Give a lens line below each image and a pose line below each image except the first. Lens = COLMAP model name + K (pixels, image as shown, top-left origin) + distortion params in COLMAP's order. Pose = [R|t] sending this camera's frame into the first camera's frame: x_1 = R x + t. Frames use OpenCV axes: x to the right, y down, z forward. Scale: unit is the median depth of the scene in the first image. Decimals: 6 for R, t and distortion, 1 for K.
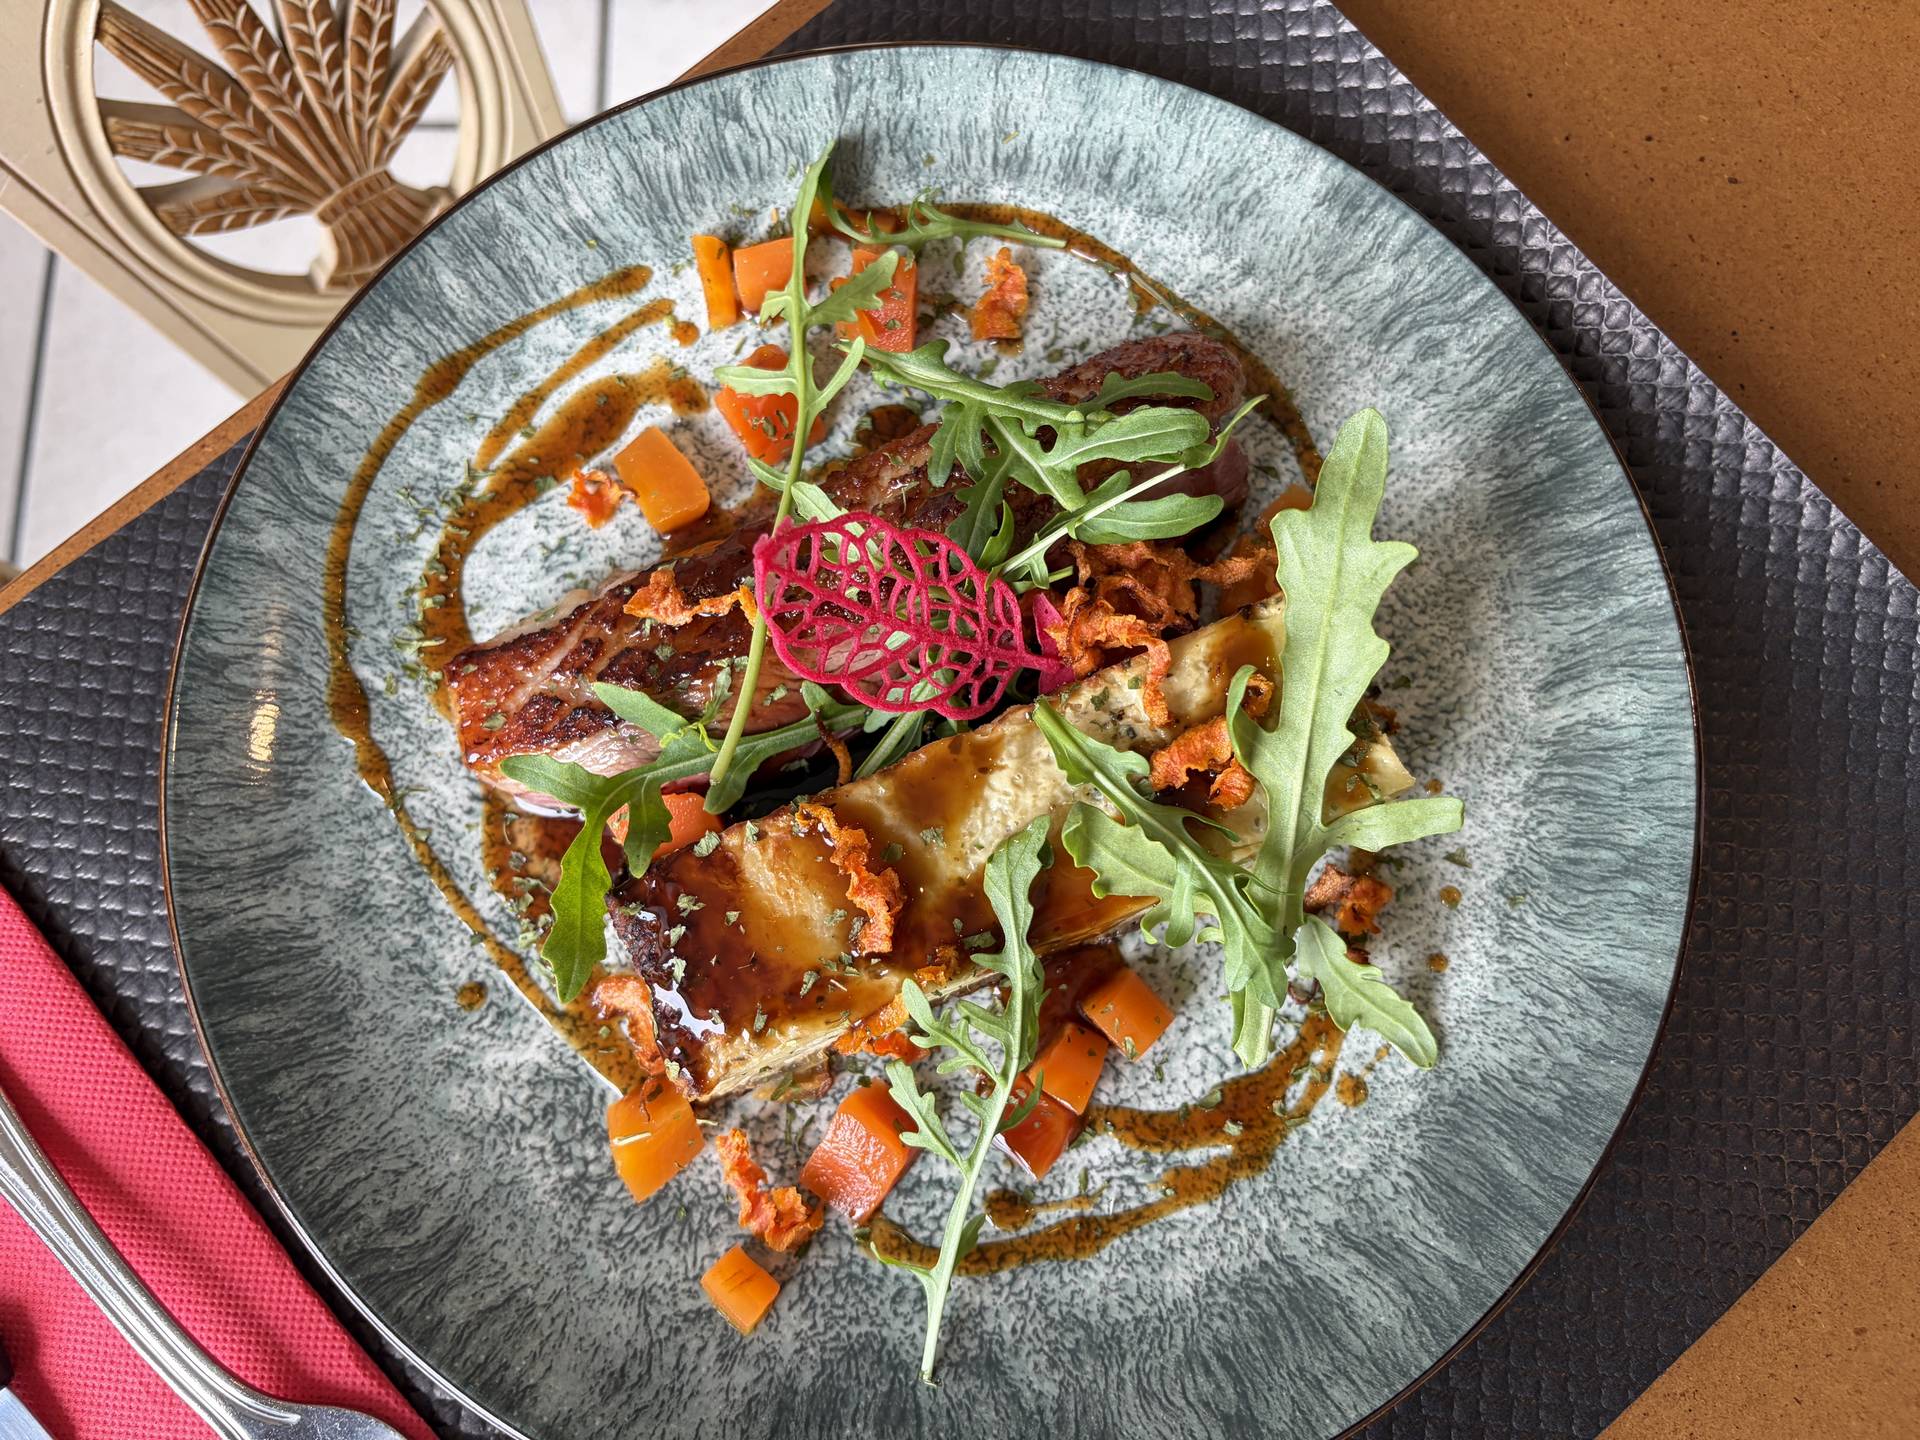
lens RADIAL K [[1536.4, 0, 960.0], [0, 1536.4, 720.0], [0, 0, 1]] dist [-0.026893, -0.000698]
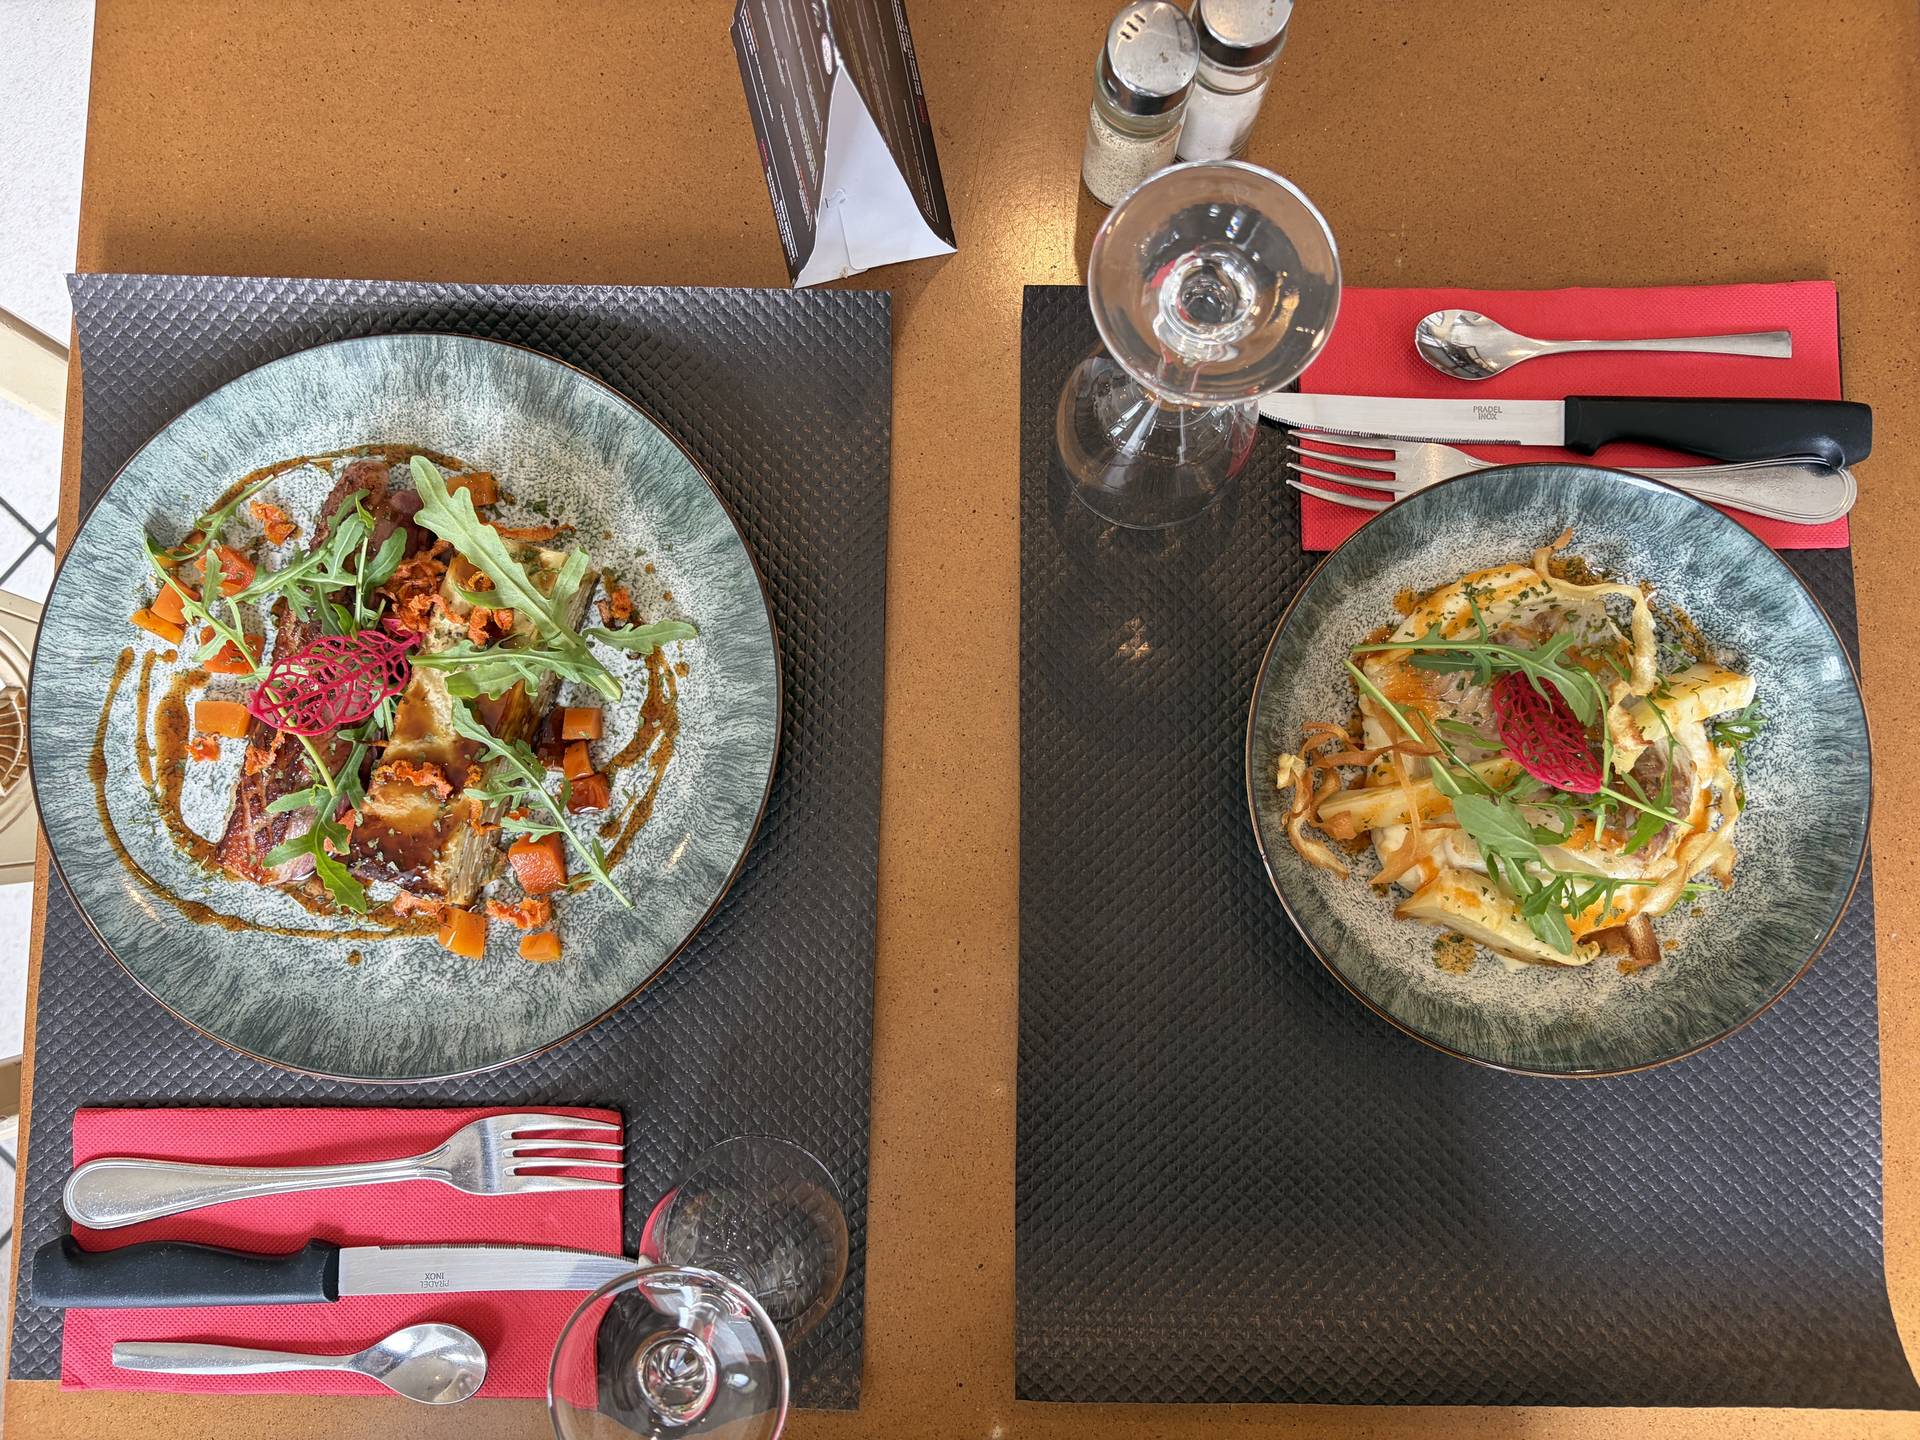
lens RADIAL K [[1432.4, 0, 963.4], [0, 1432.4, 720.3], [0, 0, 1]] dist [0.037734, -0.030835]
pose [[0.669968, -0.741301, 0.040186, 0.375104], [0.732399, 0.668834, 0.127484, 0.313419], [-0.121381, -0.055978, 0.991026, -0.963438]]
